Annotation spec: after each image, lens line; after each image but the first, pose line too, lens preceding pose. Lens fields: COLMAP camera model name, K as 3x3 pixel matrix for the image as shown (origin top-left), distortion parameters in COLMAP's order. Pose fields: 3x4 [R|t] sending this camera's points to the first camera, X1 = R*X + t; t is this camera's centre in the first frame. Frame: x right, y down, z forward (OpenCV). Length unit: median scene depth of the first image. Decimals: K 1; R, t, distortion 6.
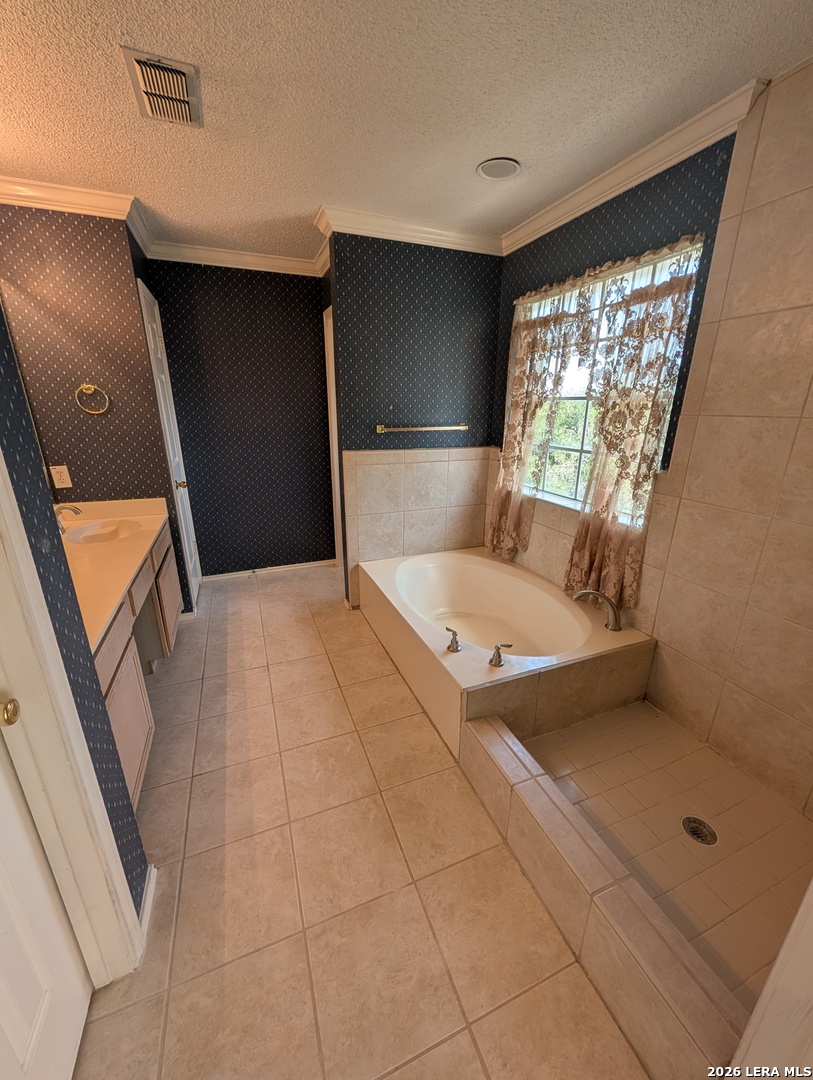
lens RADIAL K [[414.7, 0, 406.5], [0, 414.7, 540.0], [0, 0, 1]] dist [0.000063, 0.000484]
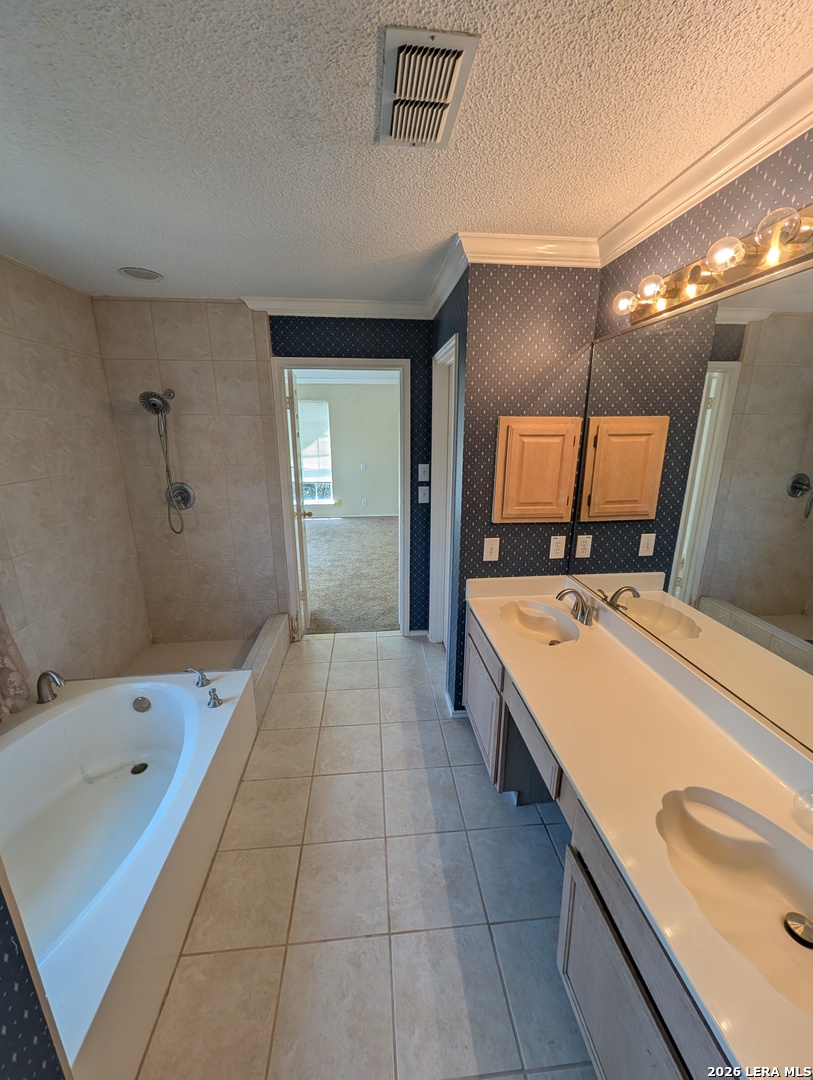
lens RADIAL K [[414.7, 0, 406.5], [0, 414.7, 540.0], [0, 0, 1]] dist [0.000063, 0.000484]
pose [[-0.959200, -0.077670, 0.271851, -0.615250], [0.083315, 0.841179, 0.534300, -0.620328], [-0.270175, 0.535150, -0.800388, 1.518060]]
